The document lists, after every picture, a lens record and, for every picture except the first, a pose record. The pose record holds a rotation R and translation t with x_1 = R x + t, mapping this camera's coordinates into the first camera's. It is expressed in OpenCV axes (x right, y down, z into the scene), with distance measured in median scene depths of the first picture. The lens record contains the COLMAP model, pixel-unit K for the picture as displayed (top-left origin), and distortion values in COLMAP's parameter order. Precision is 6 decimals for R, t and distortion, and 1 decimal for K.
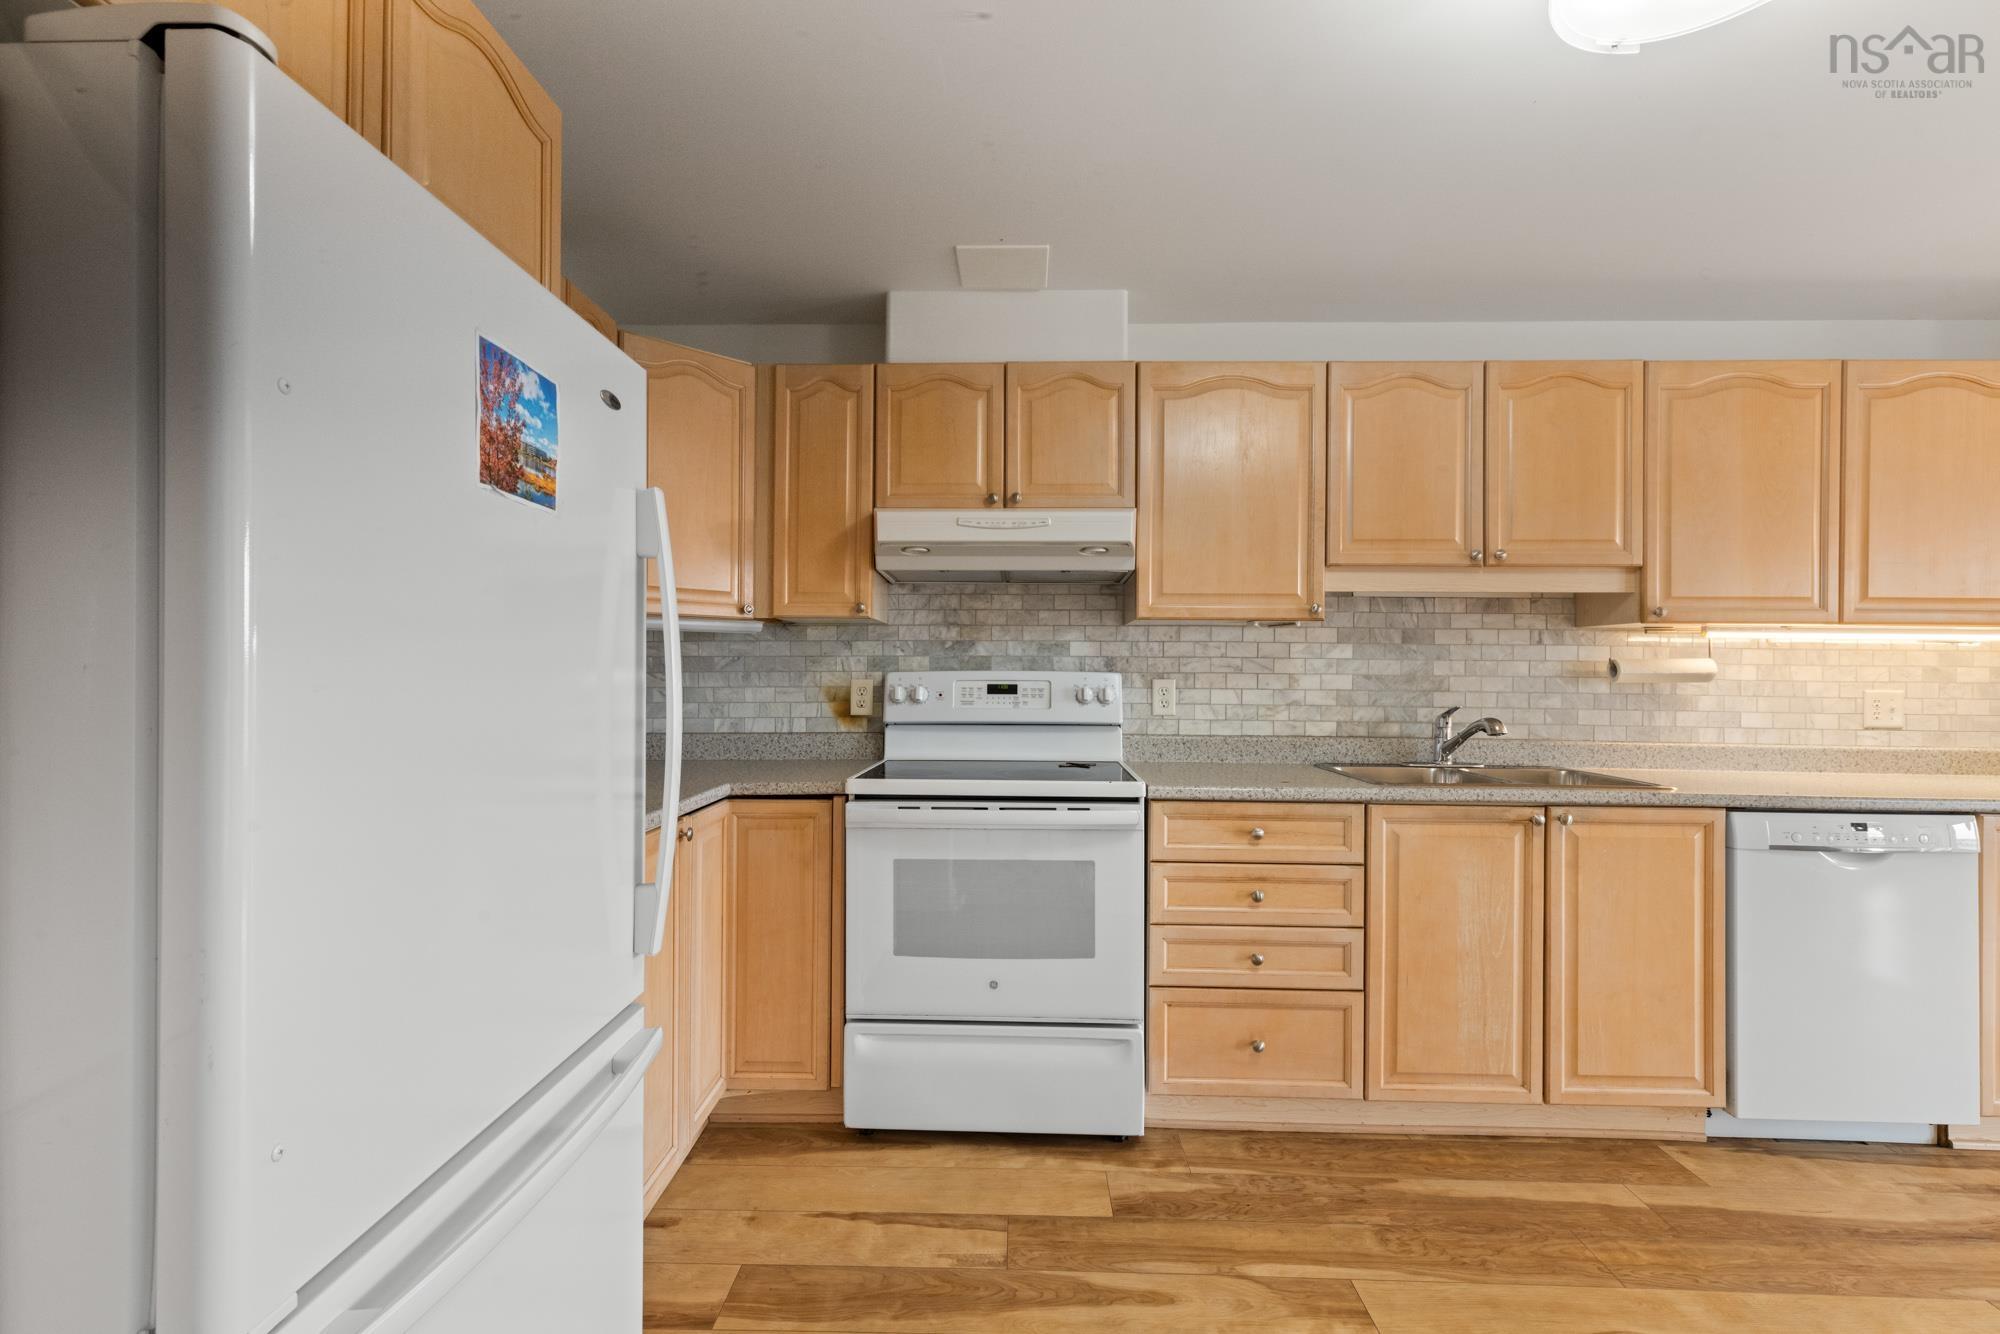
lens RADIAL K [[889.1, 0, 996.4], [0, 889.1, 662.6], [0, 0, 1]] dist [0.003284, 0.000237]
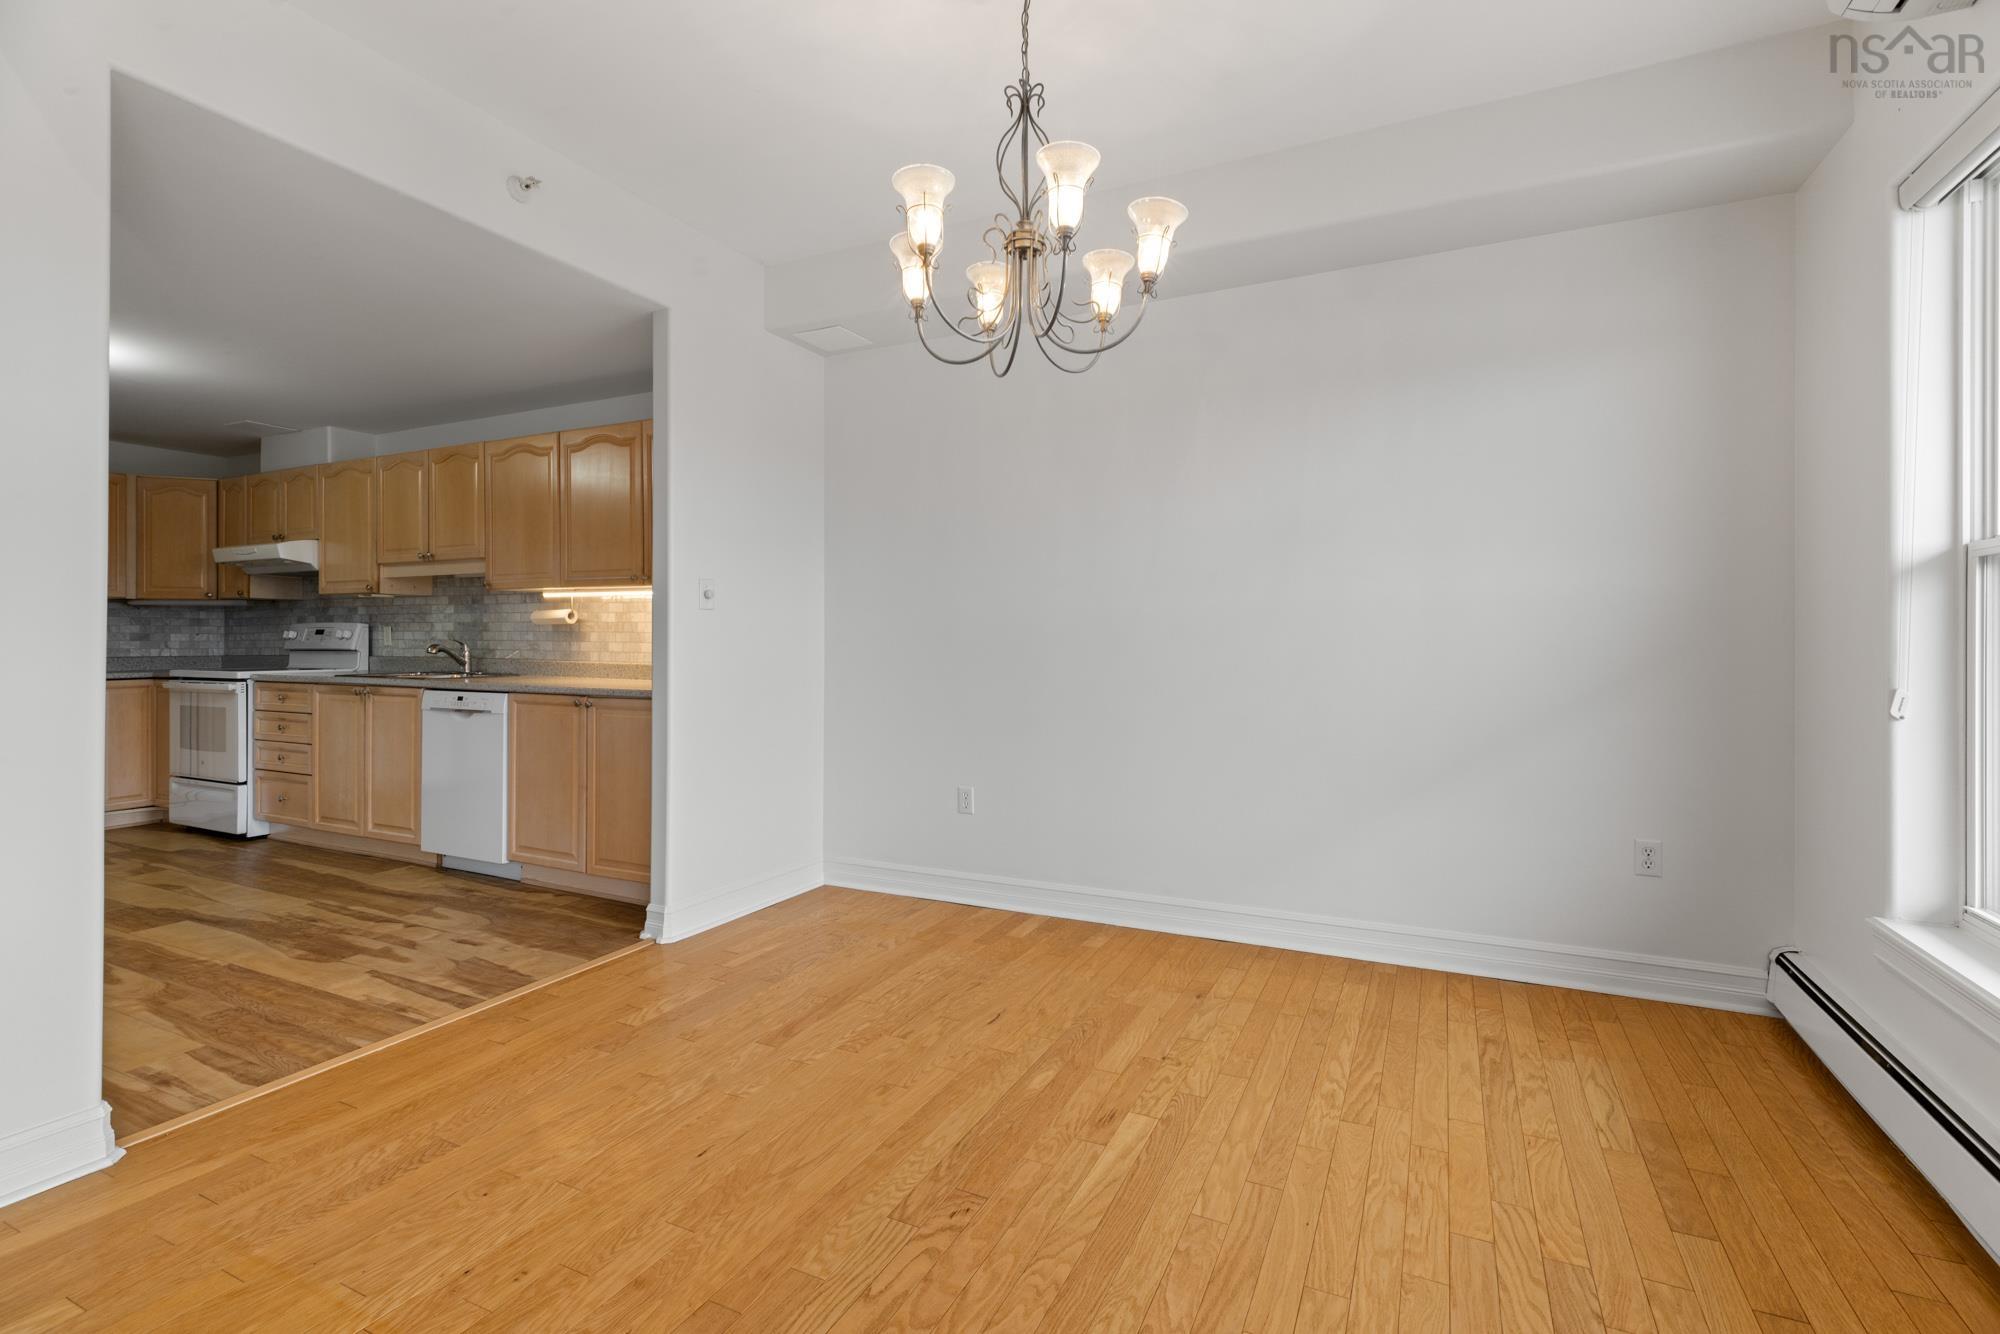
lens RADIAL K [[911.2, 0, 1011.5], [0, 911.2, 635.2], [0, 0, 1]] dist [0.002631, 0.000324]
pose [[0.914352, -0.008347, -0.404834, 2.389395], [0.010791, 0.999935, 0.003755, 0.049404], [0.404776, -0.007802, 0.914382, -0.233461]]
